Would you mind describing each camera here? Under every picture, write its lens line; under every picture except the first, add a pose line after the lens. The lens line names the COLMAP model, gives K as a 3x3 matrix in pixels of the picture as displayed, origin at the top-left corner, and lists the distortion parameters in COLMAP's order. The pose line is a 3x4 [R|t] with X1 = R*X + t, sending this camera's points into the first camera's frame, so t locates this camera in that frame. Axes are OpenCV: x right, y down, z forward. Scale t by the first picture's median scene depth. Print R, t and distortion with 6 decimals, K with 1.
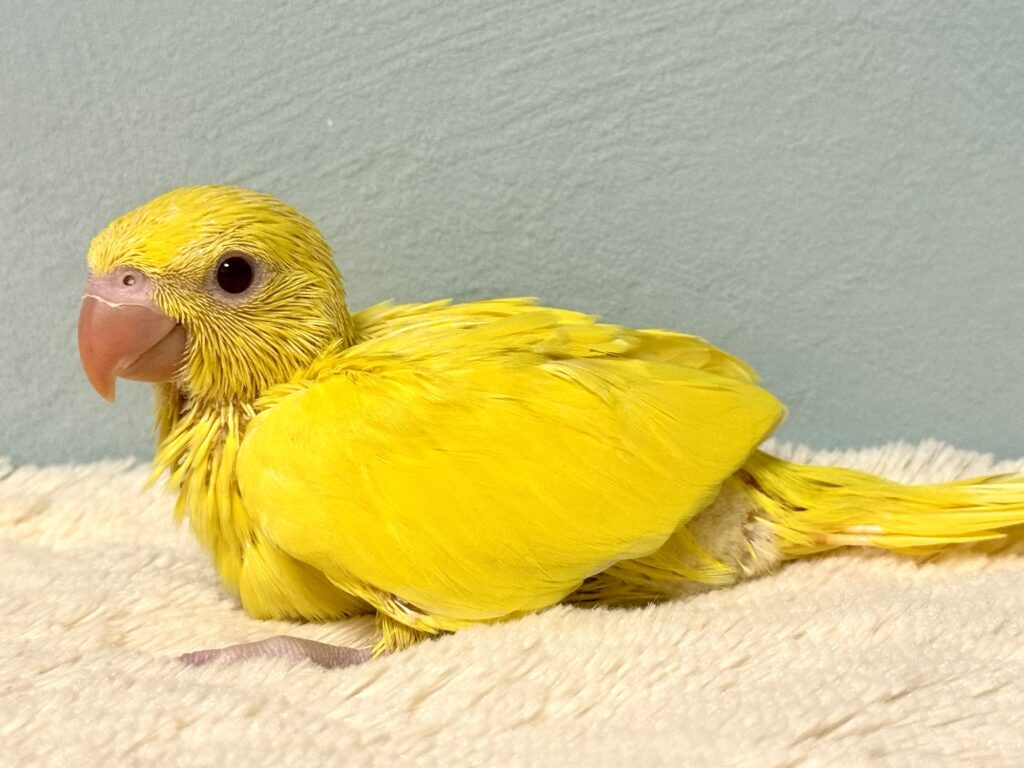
lens RADIAL K [[1991.7, 0, 512.0], [0, 1991.7, 384.0], [0, 0, 1]] dist [0.143977, 0.195489]
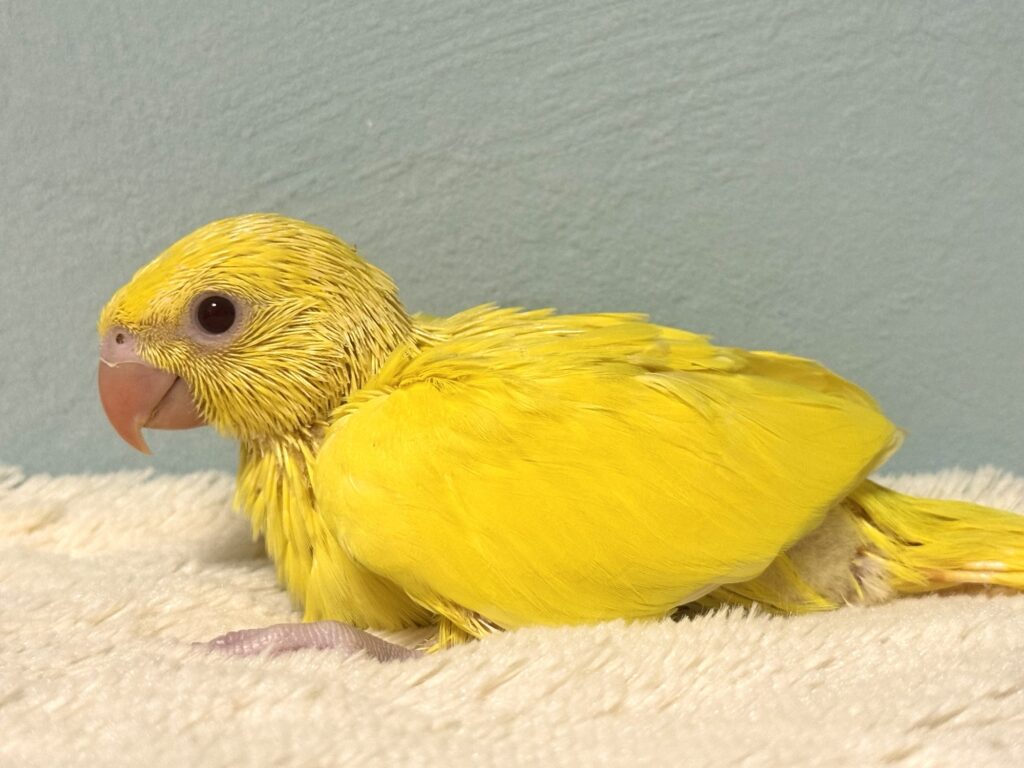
lens RADIAL K [[1991.7, 0, 512.0], [0, 1991.7, 384.0], [0, 0, 1]] dist [0.143977, 0.195489]
pose [[0.999427, 0.023270, 0.024569, -0.043823], [-0.021832, 0.998121, -0.057252, 0.048876], [-0.025855, 0.056683, 0.998057, 0.044345]]
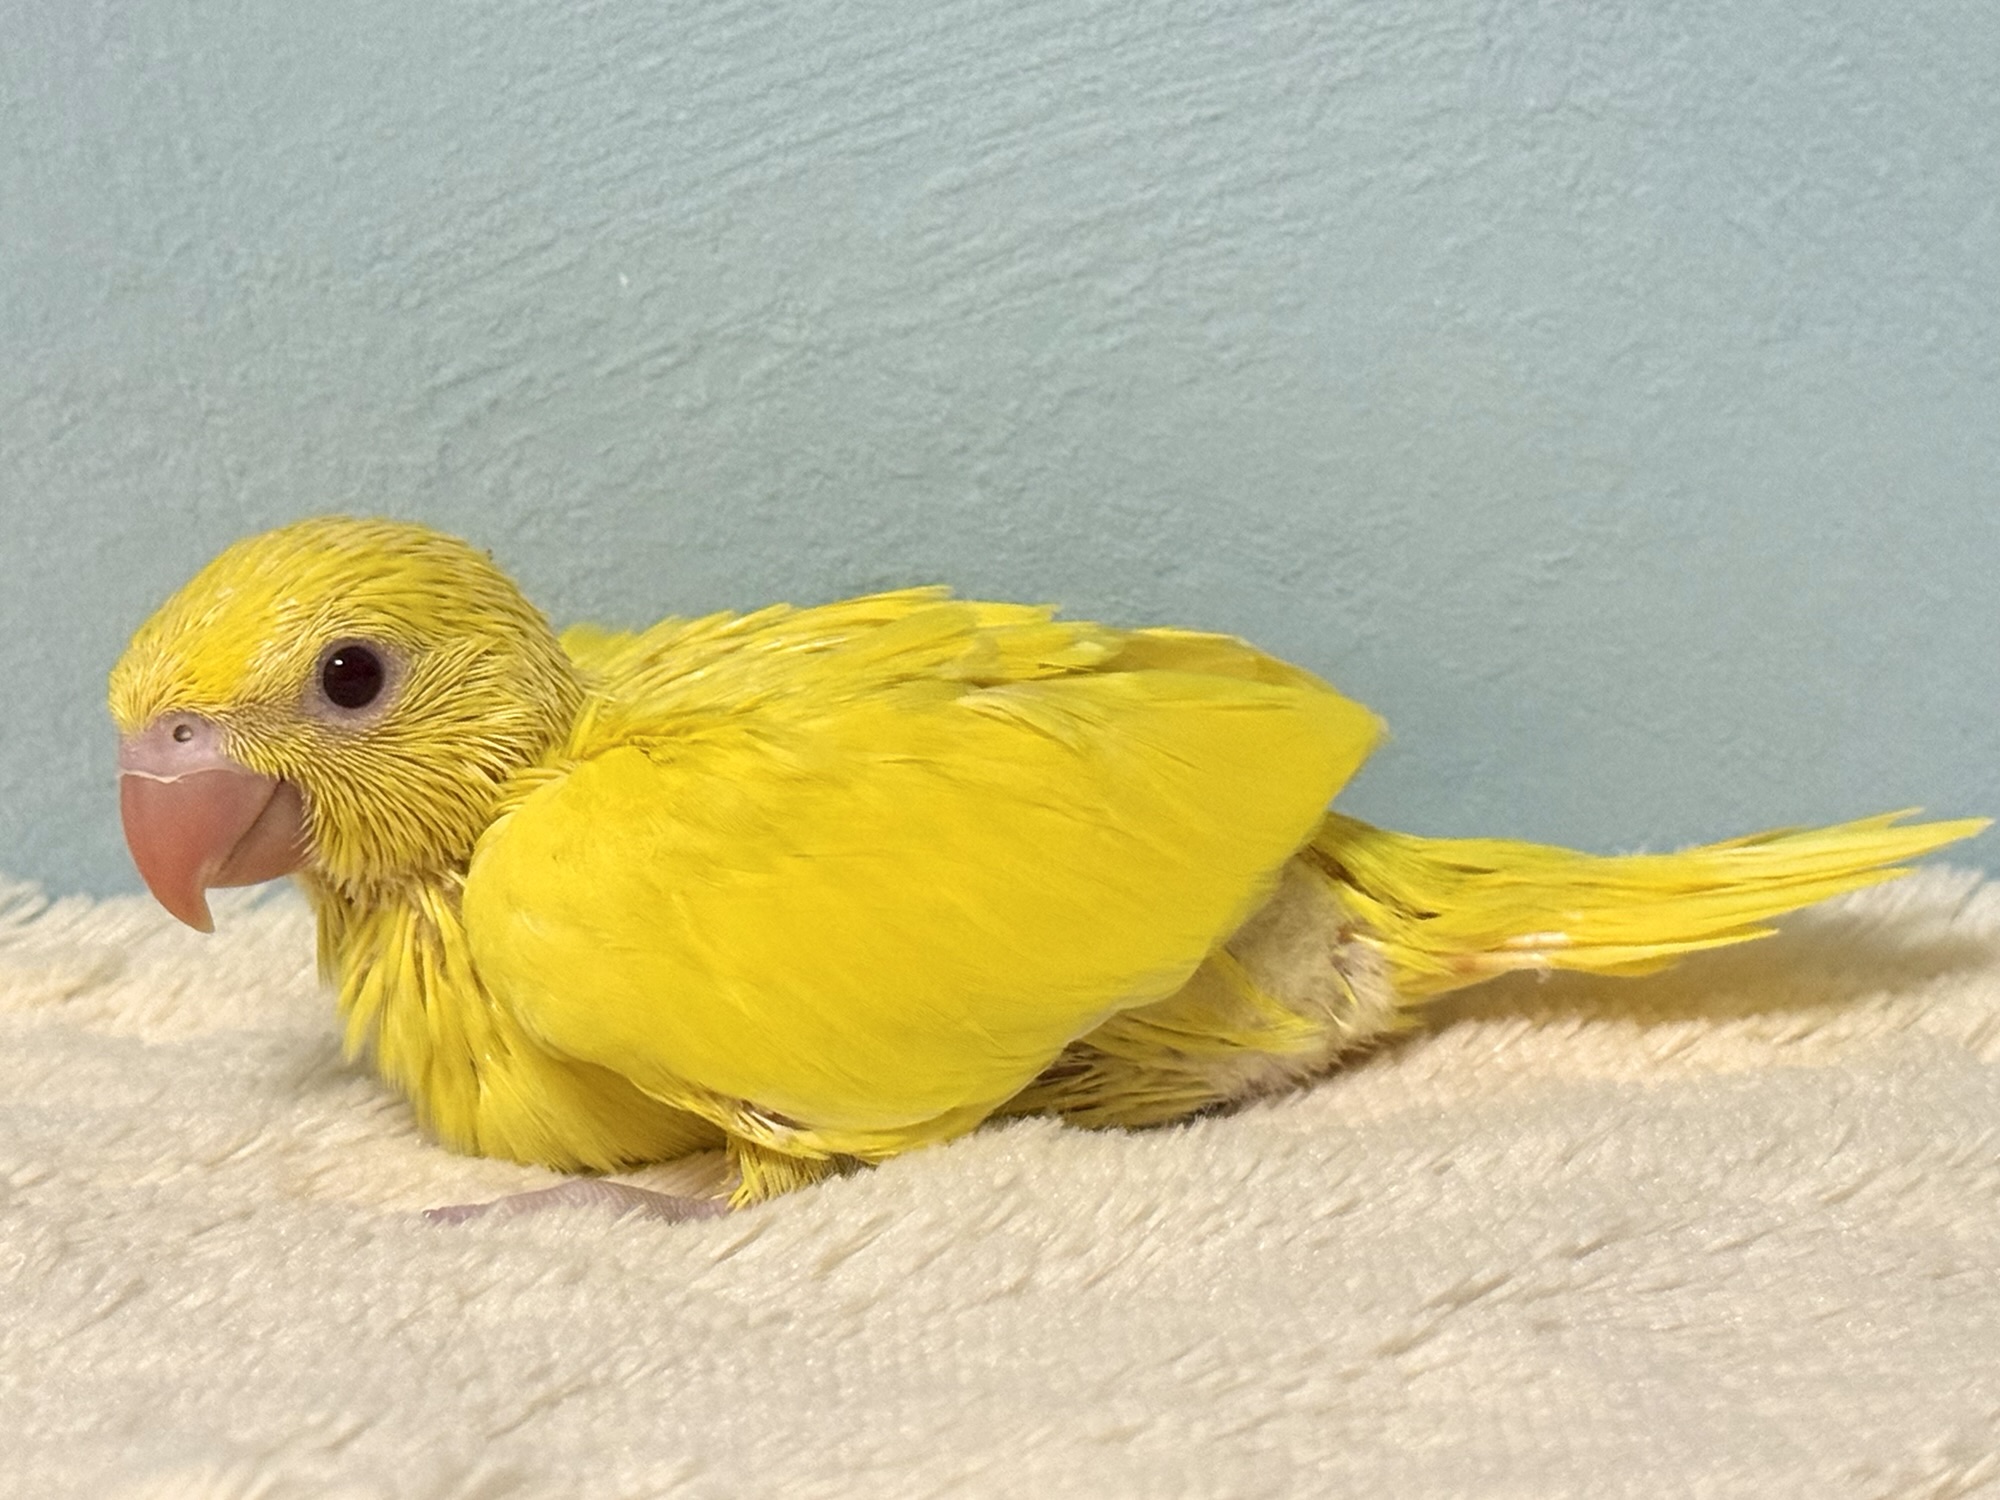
lens RADIAL K [[4959.2, 0, 1000.0], [0, 4959.2, 750.0], [0, 0, 1]] dist [0.134631, 0.987798]
pose [[0.999484, -0.000193, 0.032106, -0.031047], [-0.000060, 0.999969, 0.007870, -0.010697], [-0.032107, -0.007868, 0.999453, -0.394057]]
